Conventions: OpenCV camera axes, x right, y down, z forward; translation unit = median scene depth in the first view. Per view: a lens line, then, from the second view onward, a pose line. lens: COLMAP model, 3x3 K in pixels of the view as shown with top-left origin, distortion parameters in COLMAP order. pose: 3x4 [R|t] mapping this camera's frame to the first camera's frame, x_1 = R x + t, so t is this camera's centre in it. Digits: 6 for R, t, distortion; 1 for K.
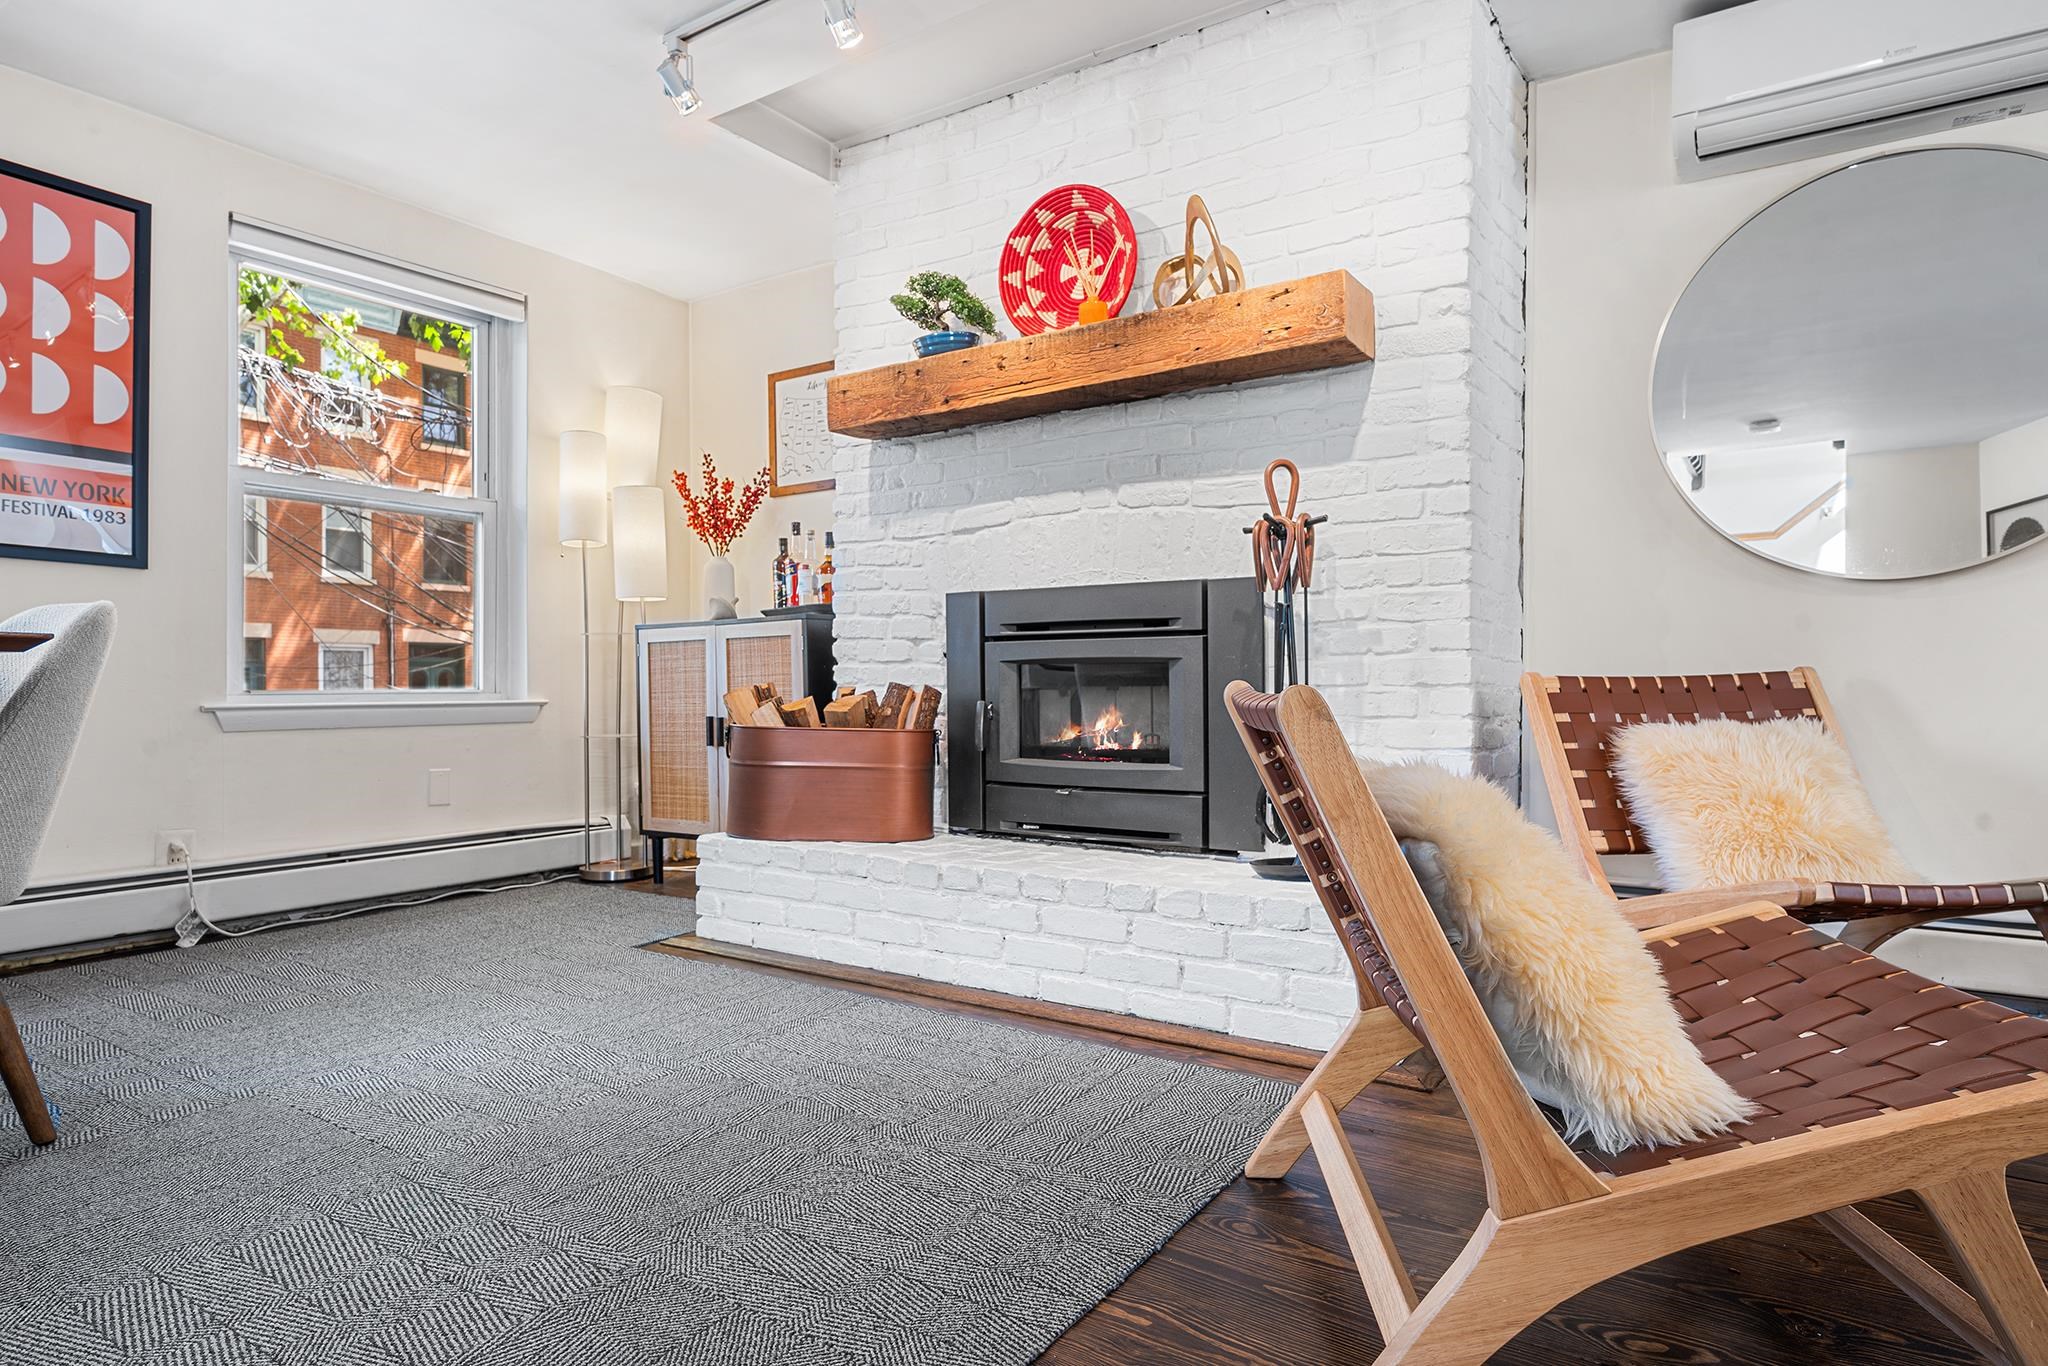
lens RADIAL K [[1154.2, 0, 1021.5], [0, 1154.2, 689.1], [0, 0, 1]] dist [-0.008264, -0.000991]
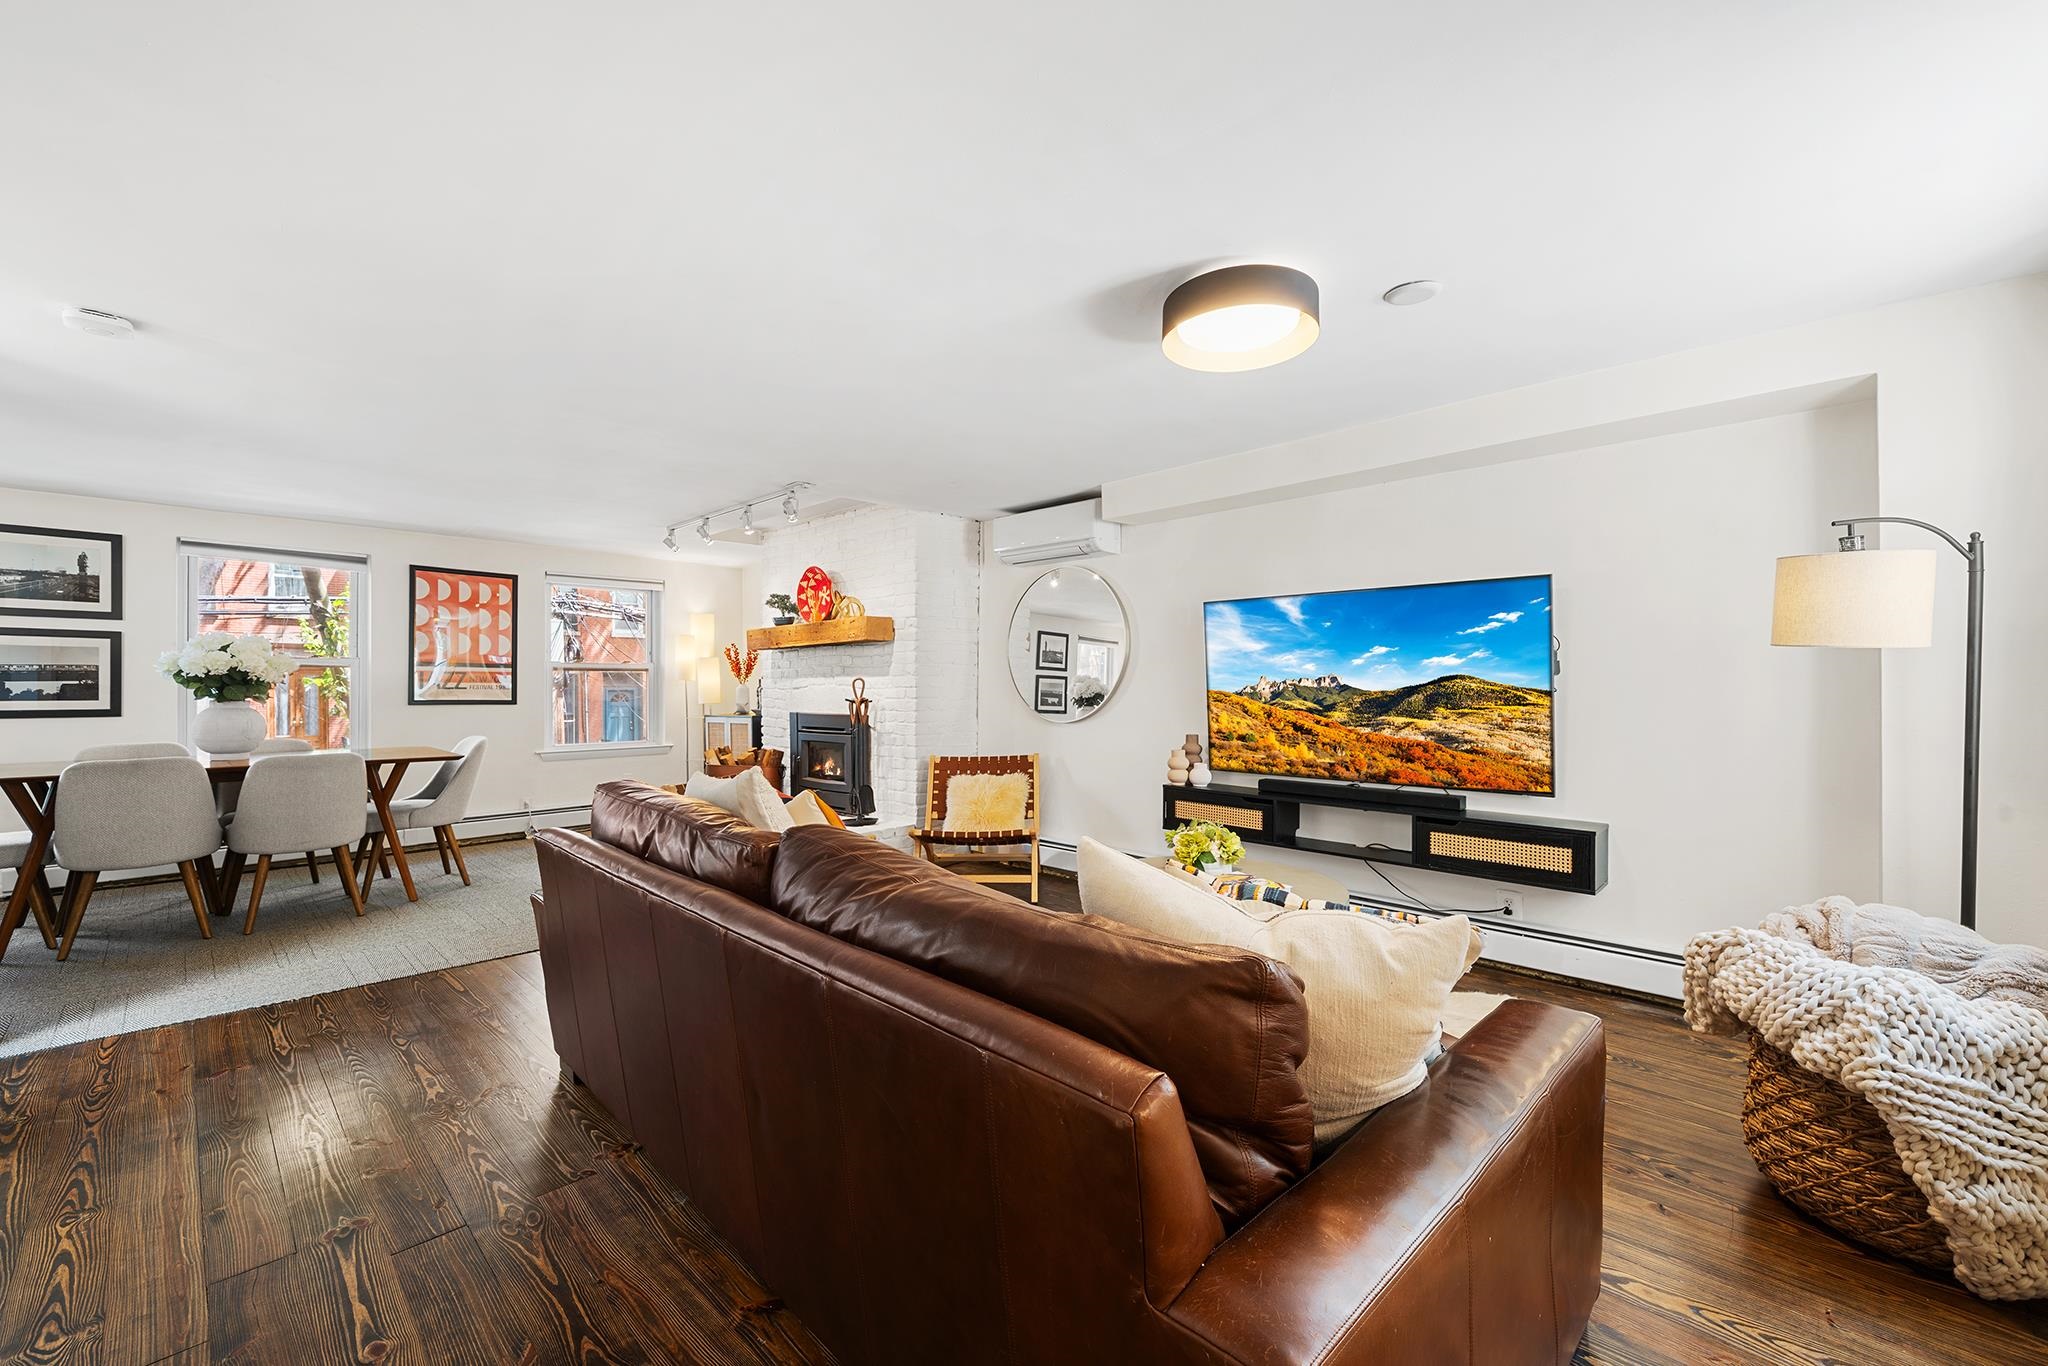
lens RADIAL K [[843.4, 0, 1032.1], [0, 843.4, 683.1], [0, 0, 1]] dist [0.002060, -0.000726]
pose [[0.983269, -0.001213, -0.182158, 0.870282], [0.000797, 0.999997, -0.002358, -0.152215], [0.182160, 0.002173, 0.983267, -0.818695]]
